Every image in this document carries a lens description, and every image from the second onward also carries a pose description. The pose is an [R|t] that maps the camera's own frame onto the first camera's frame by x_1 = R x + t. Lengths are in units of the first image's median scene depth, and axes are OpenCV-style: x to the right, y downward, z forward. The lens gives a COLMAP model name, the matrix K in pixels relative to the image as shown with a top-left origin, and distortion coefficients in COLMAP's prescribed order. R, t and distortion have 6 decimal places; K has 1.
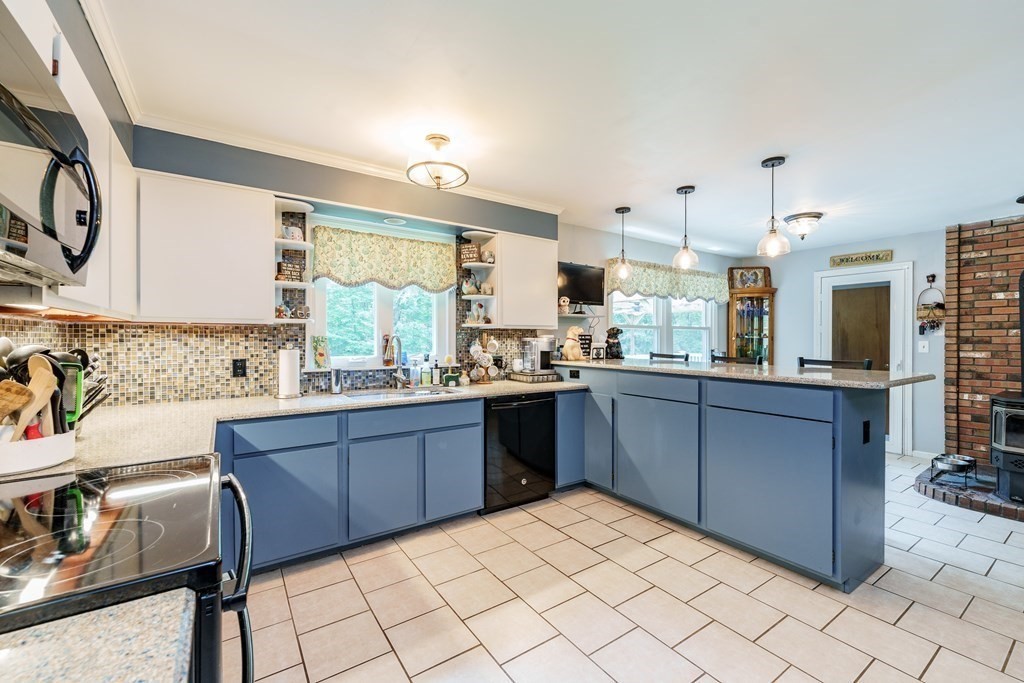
lens RADIAL K [[421.3, 0, 523.2], [0, 421.3, 341.2], [0, 0, 1]] dist [0.000442, 0.001356]
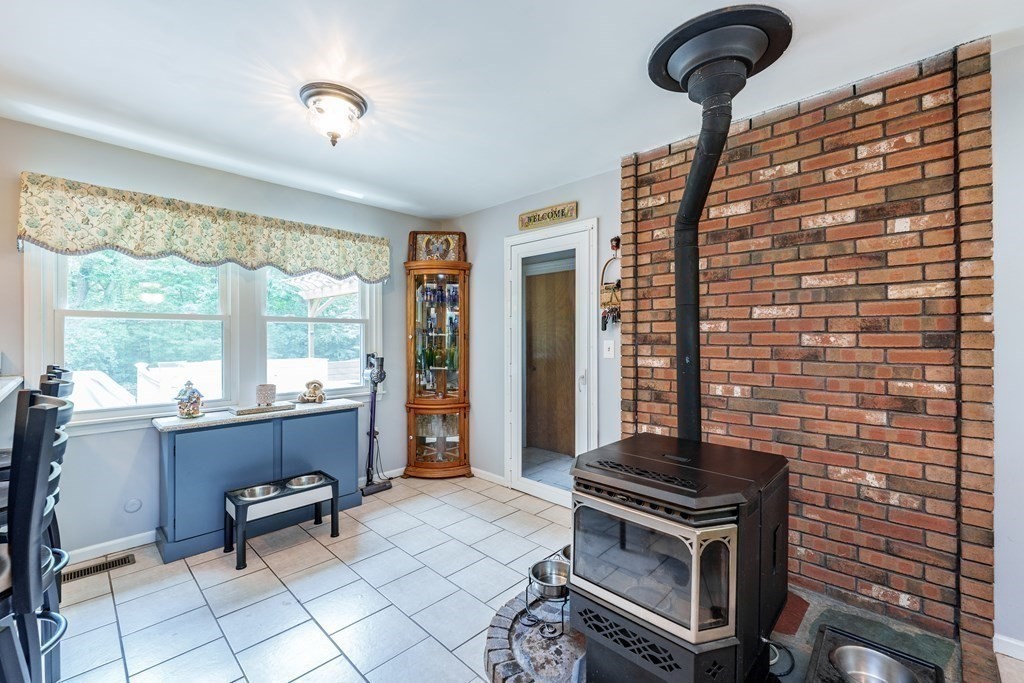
lens RADIAL K [[421.3, 0, 526.3], [0, 421.3, 336.6], [0, 0, 1]] dist [0.000442, 0.001356]
pose [[0.975838, -0.002523, 0.218480, 0.732622], [0.003568, 0.999984, -0.004386, -0.003758], [-0.218466, 0.005060, 0.975831, 0.425240]]
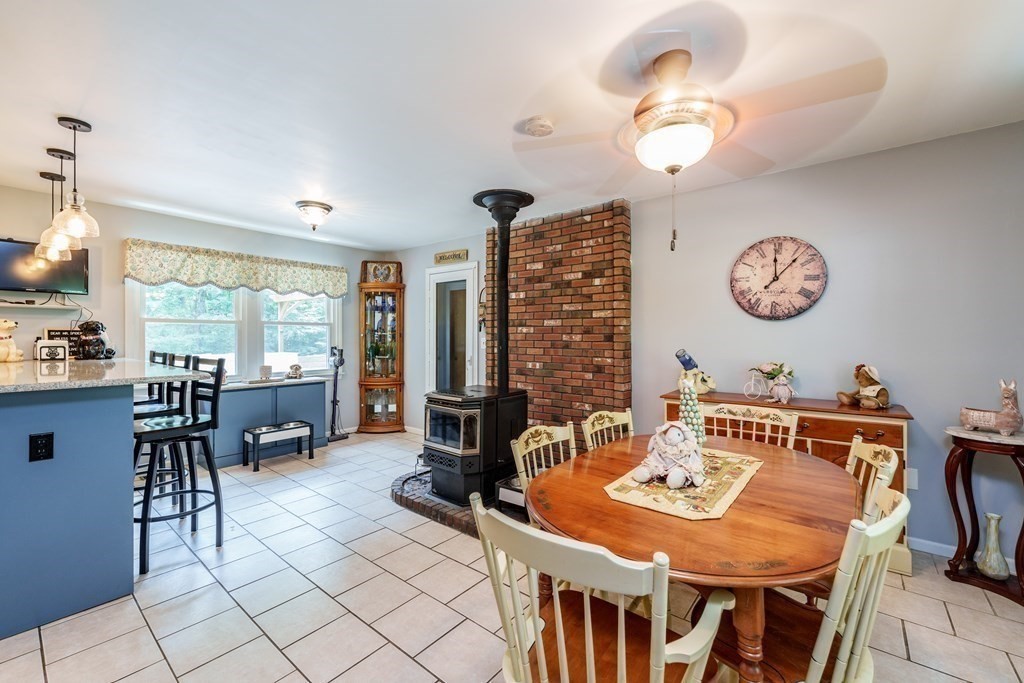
lens RADIAL K [[421.3, 0, 509.6], [0, 421.3, 337.1], [0, 0, 1]] dist [0.000442, 0.001356]
pose [[0.965917, -0.000258, 0.258853, 0.792019], [0.000068, 1.000000, 0.000743, -0.002734], [-0.258853, -0.000700, 0.965917, -0.022808]]
